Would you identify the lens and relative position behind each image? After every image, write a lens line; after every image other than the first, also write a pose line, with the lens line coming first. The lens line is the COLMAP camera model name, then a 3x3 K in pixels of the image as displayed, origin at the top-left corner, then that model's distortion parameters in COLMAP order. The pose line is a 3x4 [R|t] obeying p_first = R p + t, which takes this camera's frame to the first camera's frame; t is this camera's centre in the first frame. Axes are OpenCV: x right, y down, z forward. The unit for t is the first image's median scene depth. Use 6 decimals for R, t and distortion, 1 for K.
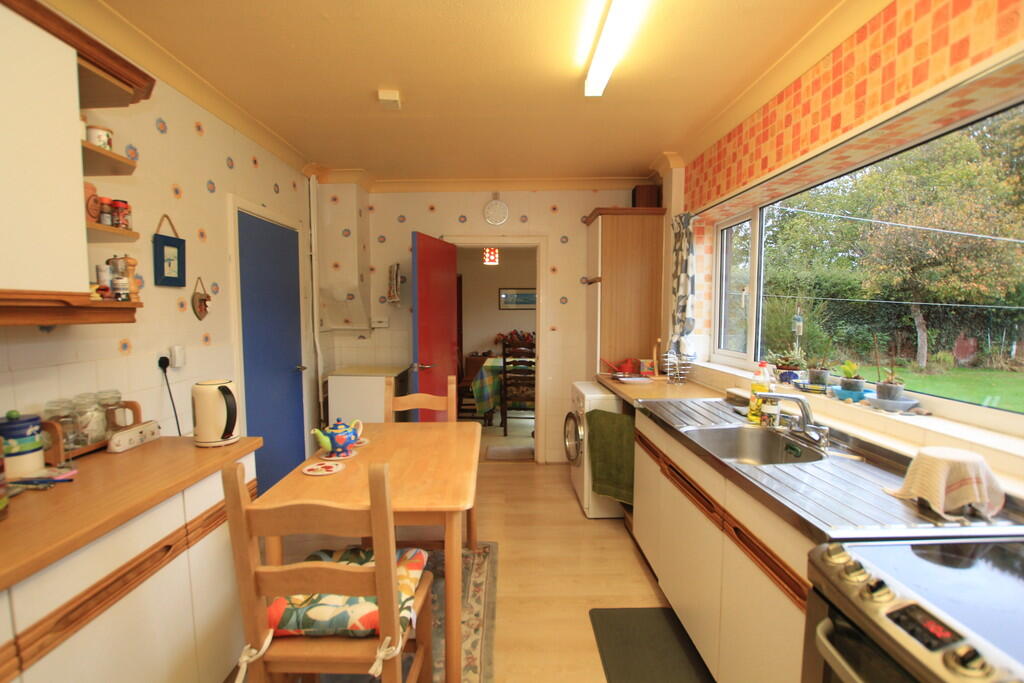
lens RADIAL K [[469.7, 0, 511.8], [0, 469.7, 346.4], [0, 0, 1]] dist [-0.041997, -0.000037]
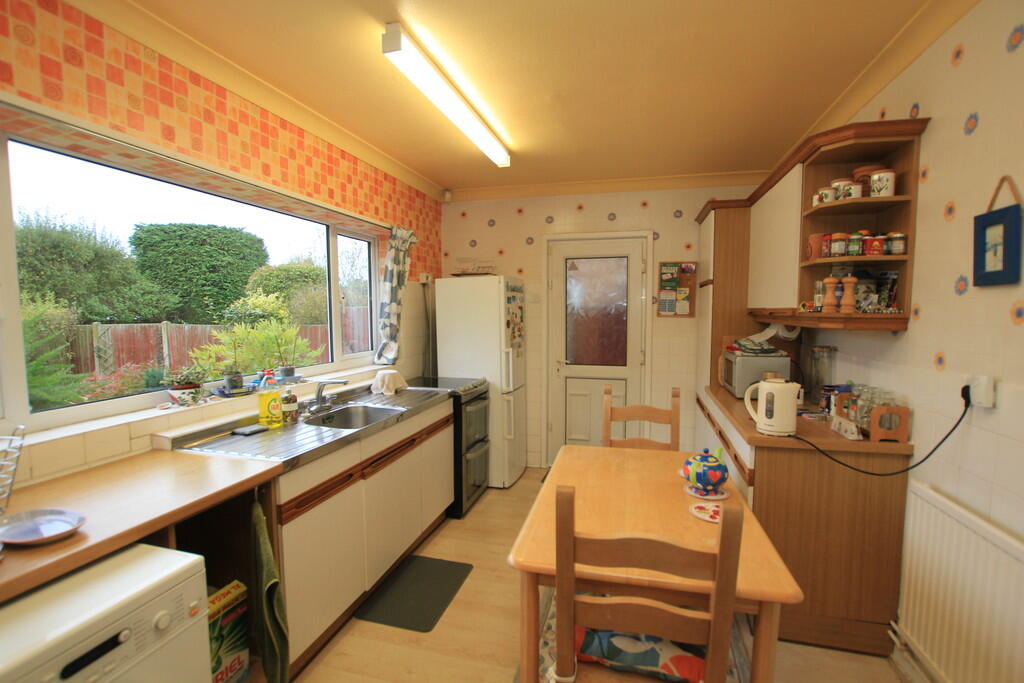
lens RADIAL K [[469.7, 0, 511.8], [0, 469.7, 346.4], [0, 0, 1]] dist [-0.041997, -0.000037]
pose [[-0.964241, -0.023972, 0.263940, -0.250841], [0.014854, 0.989447, 0.144131, -0.155664], [-0.264610, 0.142898, -0.953709, 1.935555]]
